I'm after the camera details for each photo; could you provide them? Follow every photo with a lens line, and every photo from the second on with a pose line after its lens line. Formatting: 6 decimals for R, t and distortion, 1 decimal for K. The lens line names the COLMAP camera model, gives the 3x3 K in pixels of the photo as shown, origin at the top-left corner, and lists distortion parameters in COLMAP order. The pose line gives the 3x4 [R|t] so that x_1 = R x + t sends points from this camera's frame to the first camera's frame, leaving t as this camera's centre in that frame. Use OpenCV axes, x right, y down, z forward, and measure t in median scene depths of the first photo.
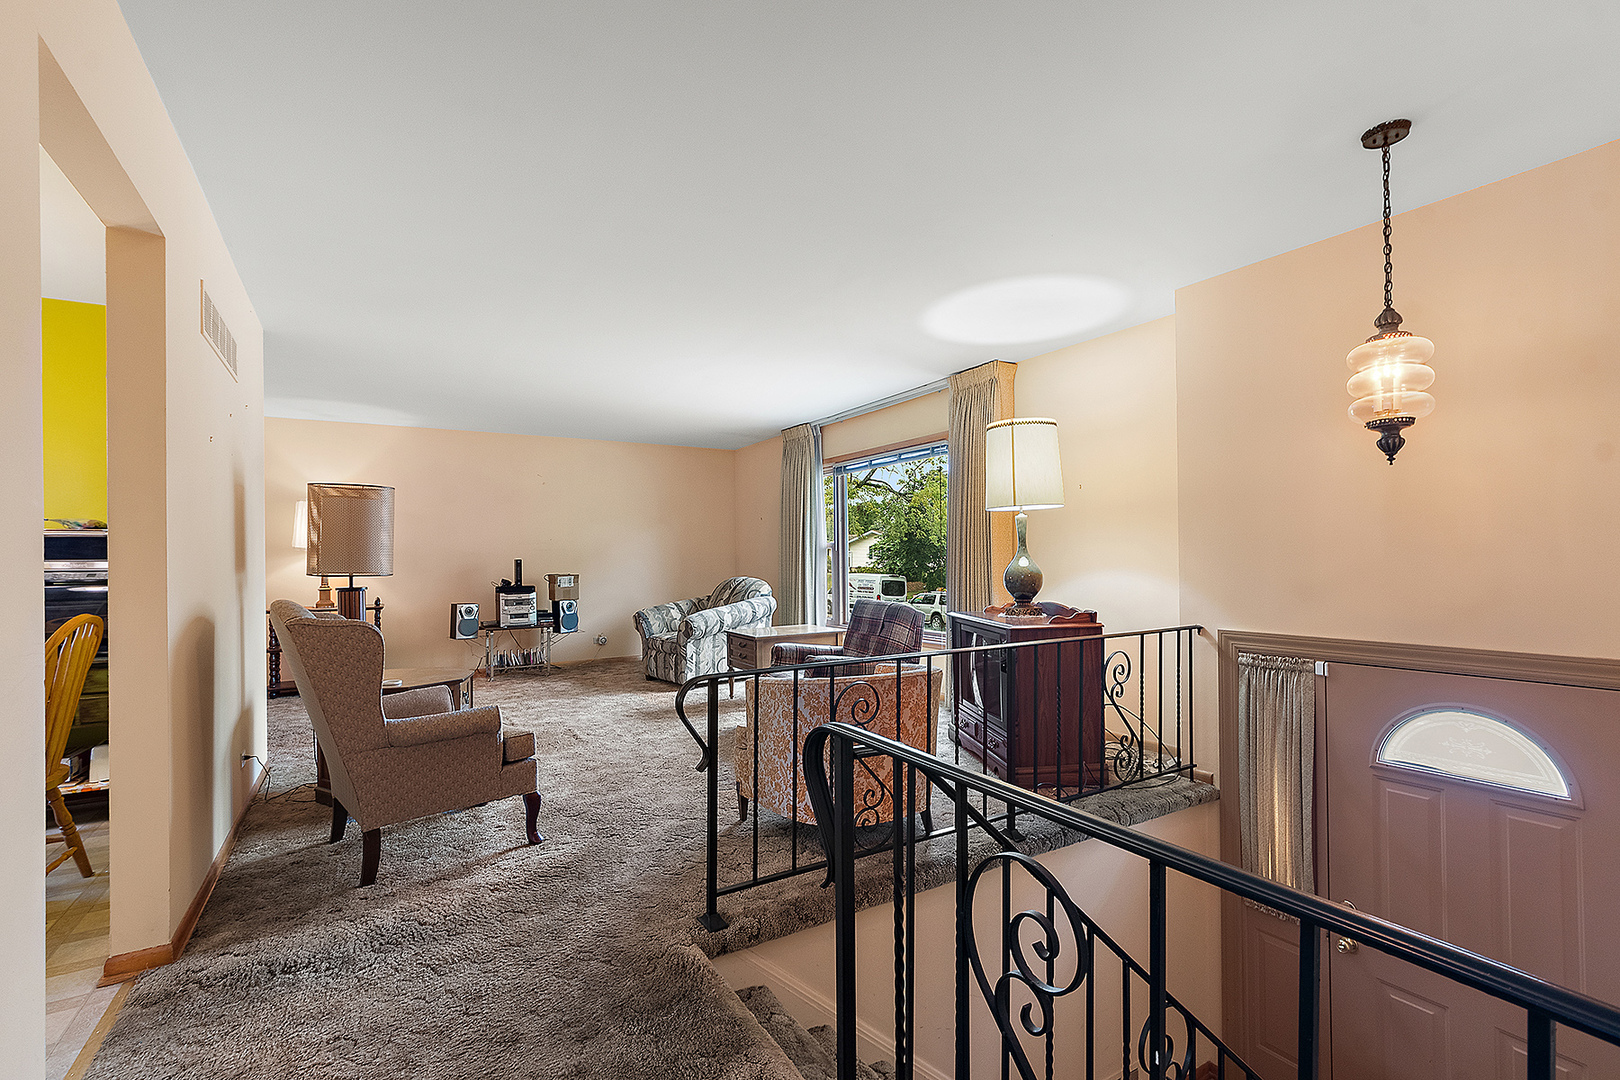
lens RADIAL K [[733.3, 0, 810.8], [0, 733.3, 547.8], [0, 0, 1]] dist [-0.003439, 0.000341]
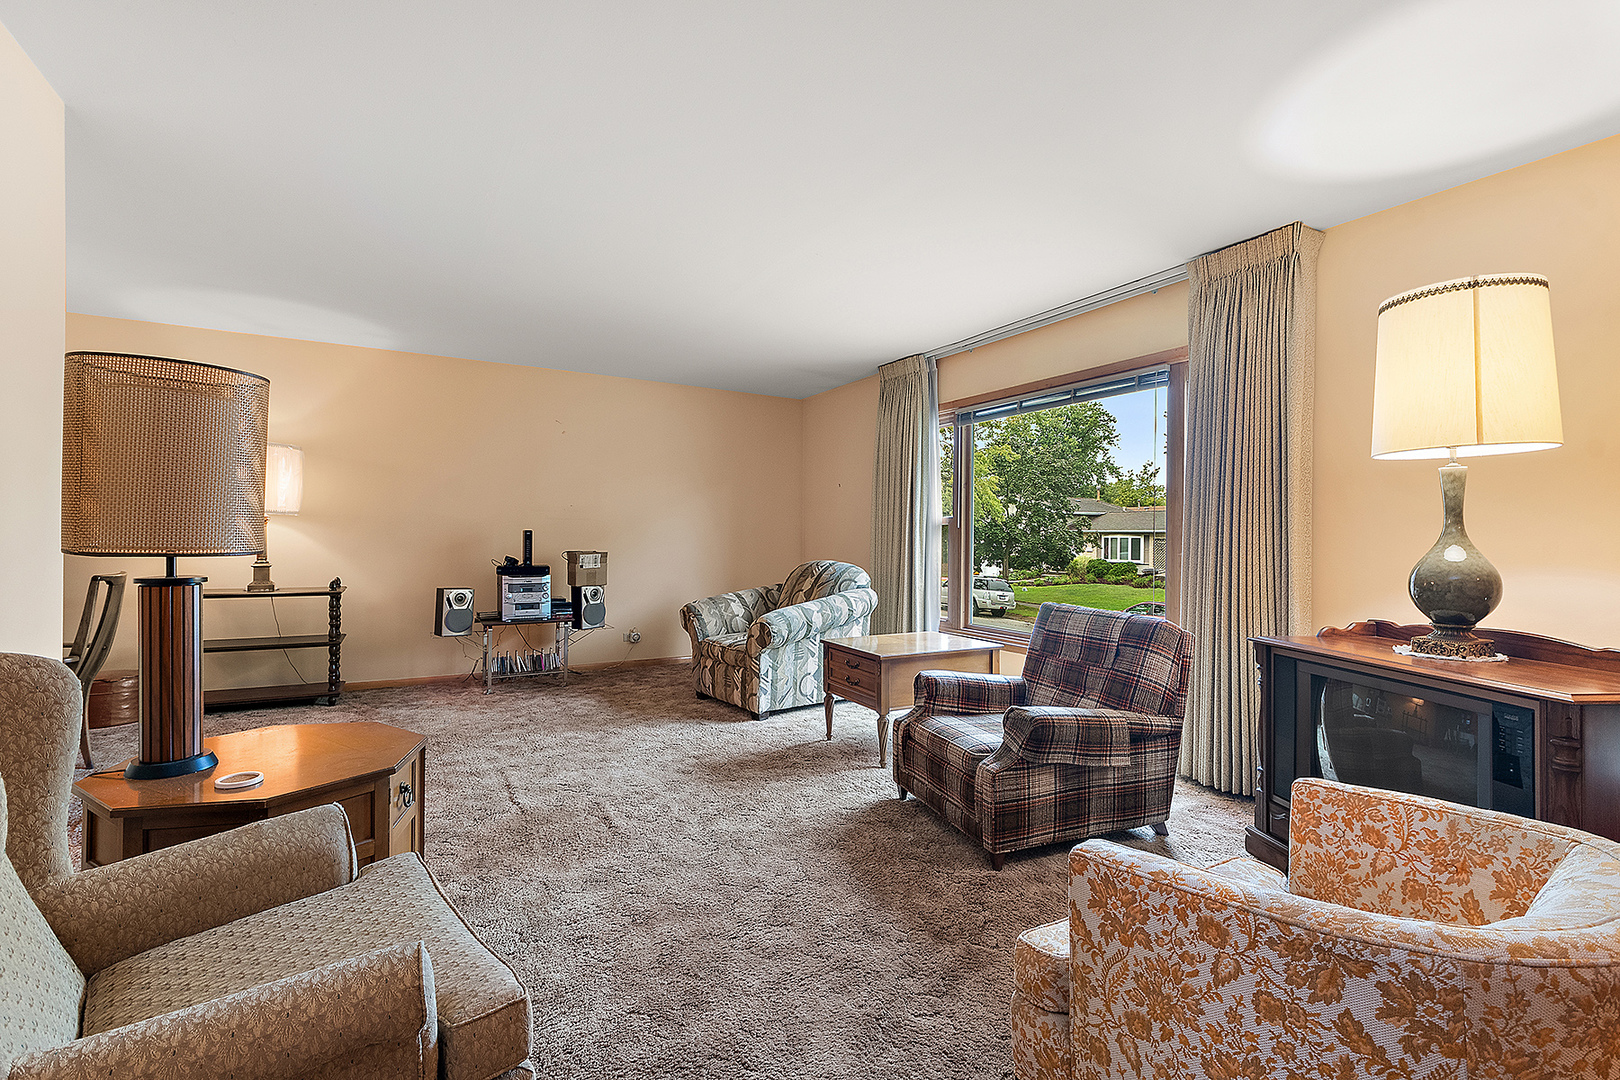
lens RADIAL K [[733.3, 0, 811.3], [0, 733.3, 532.6], [0, 0, 1]] dist [-0.003439, 0.000341]
pose [[0.999536, 0.021555, -0.021525, -0.097948], [-0.021364, 0.999731, 0.009030, 0.005358], [0.021714, -0.008566, 0.999728, 0.269503]]
